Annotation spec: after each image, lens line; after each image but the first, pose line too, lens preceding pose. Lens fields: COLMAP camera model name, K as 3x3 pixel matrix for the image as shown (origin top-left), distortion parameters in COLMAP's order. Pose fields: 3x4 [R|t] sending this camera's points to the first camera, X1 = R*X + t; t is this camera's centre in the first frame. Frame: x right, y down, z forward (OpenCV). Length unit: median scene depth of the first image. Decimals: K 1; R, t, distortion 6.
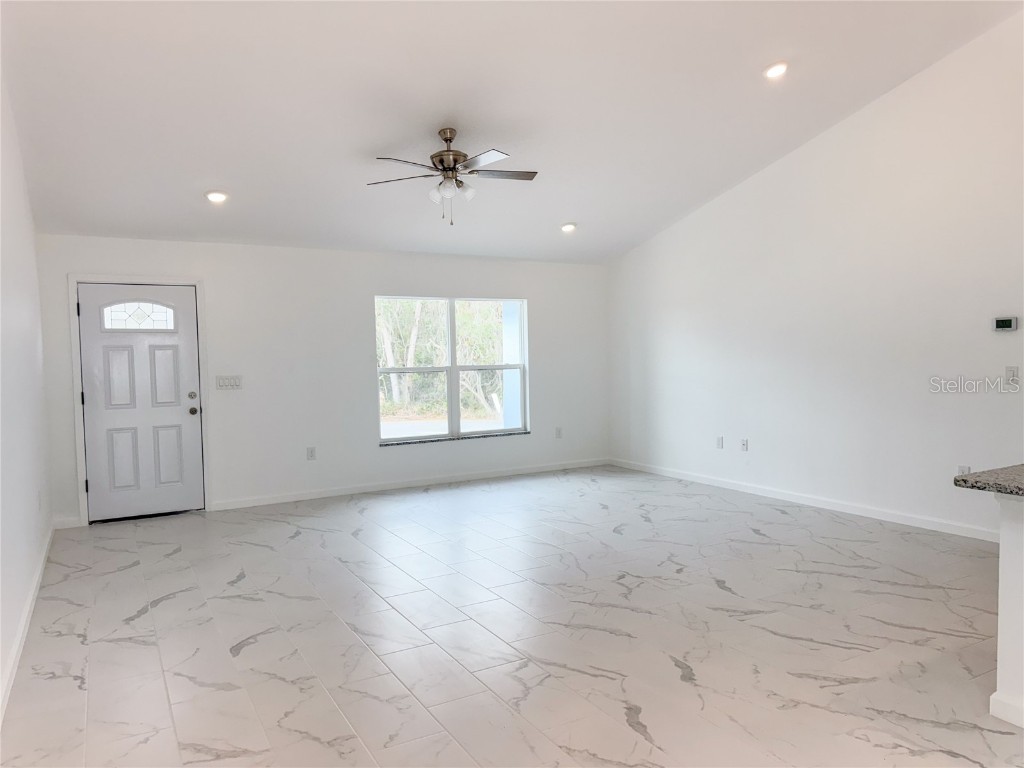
lens RADIAL K [[730.2, 0, 512.0], [0, 730.2, 384.0], [0, 0, 1]] dist [0.043816, -0.054650]
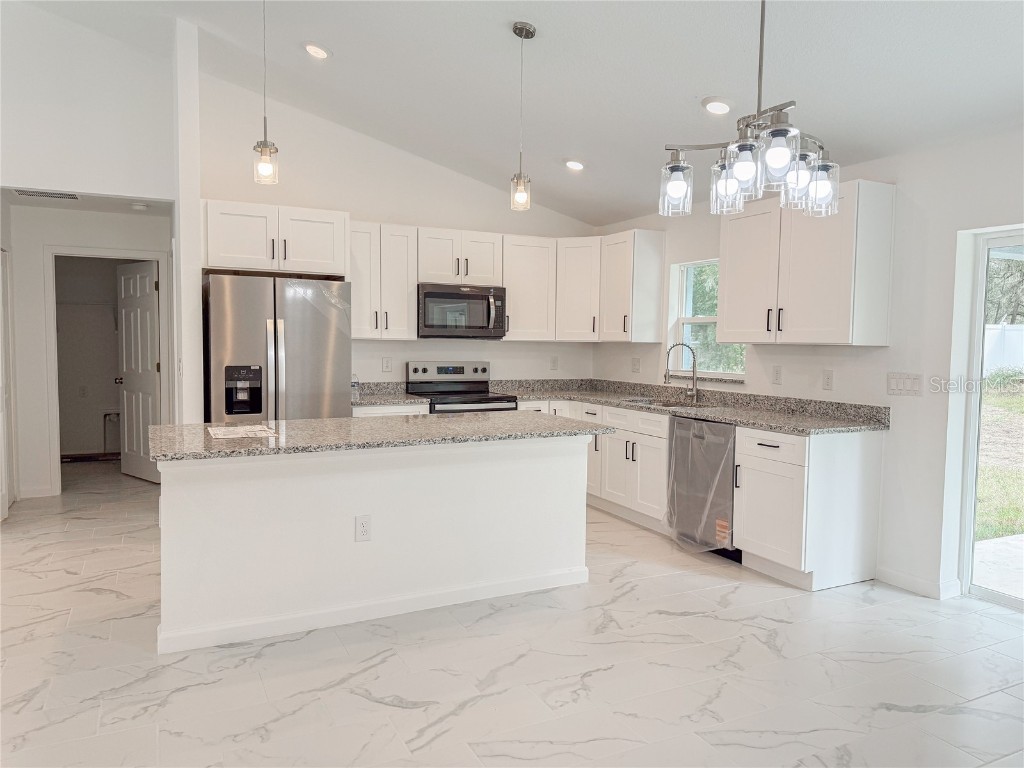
lens RADIAL K [[730.2, 0, 512.0], [0, 730.2, 384.0], [0, 0, 1]] dist [0.043816, -0.054650]
pose [[0.081139, -0.045896, 0.995646, -0.494470], [0.048220, 0.997950, 0.042072, -0.002990], [-0.995536, 0.044596, 0.083186, 0.358298]]
